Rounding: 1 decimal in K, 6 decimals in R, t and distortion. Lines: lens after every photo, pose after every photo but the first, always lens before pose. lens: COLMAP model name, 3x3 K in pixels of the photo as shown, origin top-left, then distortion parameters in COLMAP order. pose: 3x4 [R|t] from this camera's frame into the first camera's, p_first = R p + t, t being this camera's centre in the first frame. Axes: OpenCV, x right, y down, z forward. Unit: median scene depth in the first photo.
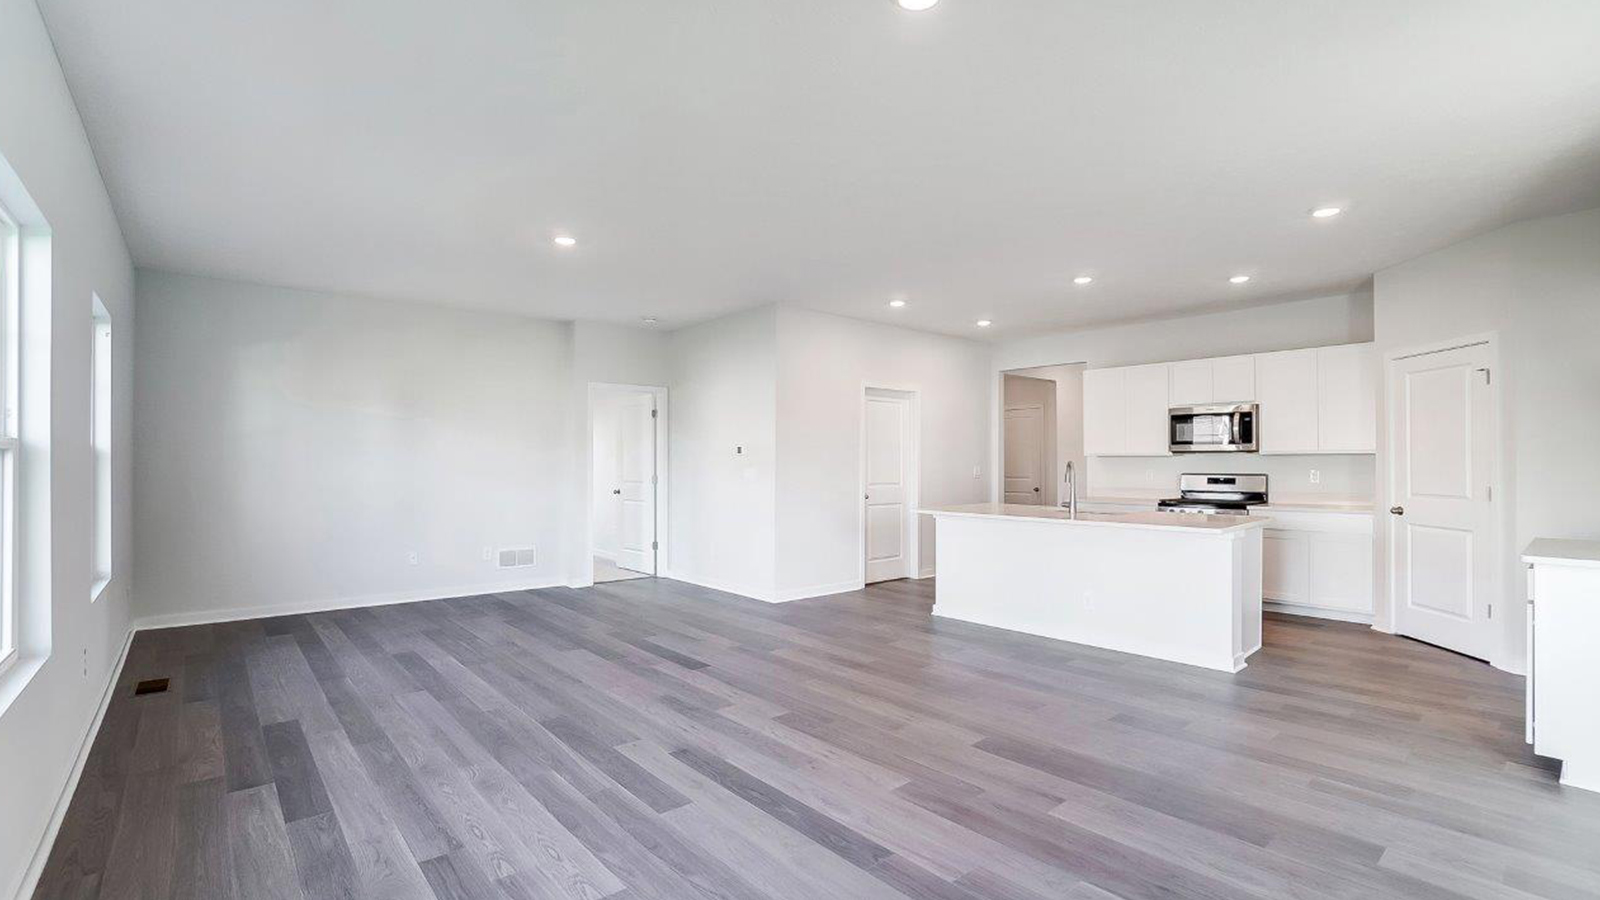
lens RADIAL K [[772.9, 0, 808.2], [0, 772.9, 450.2], [0, 0, 1]] dist [-0.002211, 0.000214]
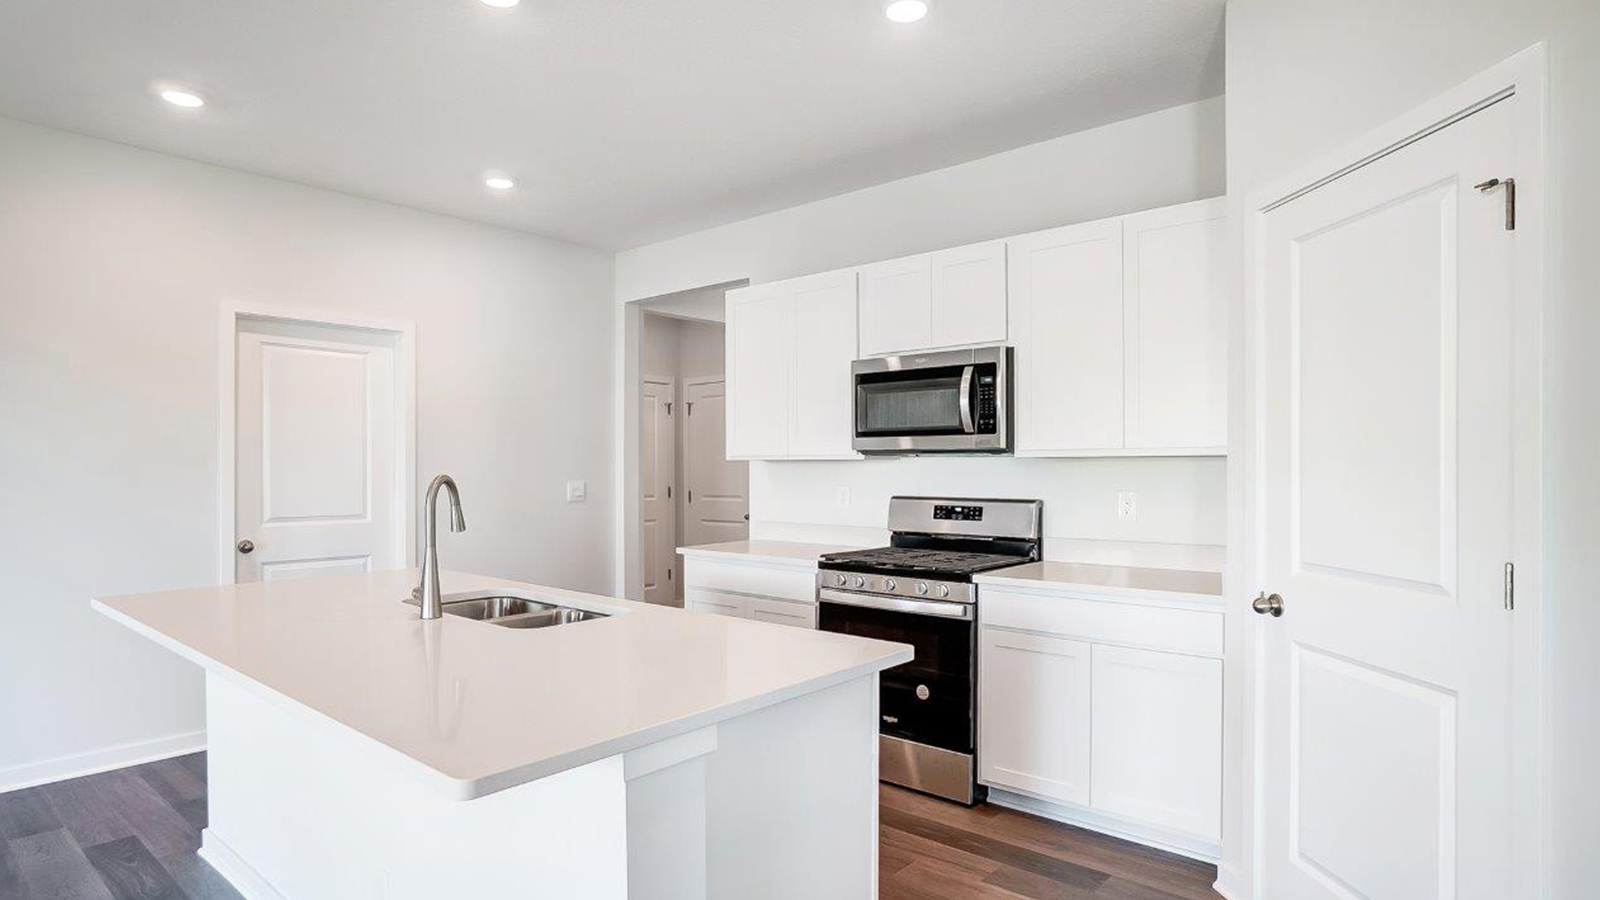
lens RADIAL K [[911.3, 0, 793.4], [0, 911.3, 464.2], [0, 0, 1]] dist [0.002888, -0.000764]
pose [[0.995574, -0.001873, 0.093965, 0.405068], [0.000519, 0.999896, 0.014428, 0.001548], [-0.093983, -0.014315, 0.995471, 0.477797]]
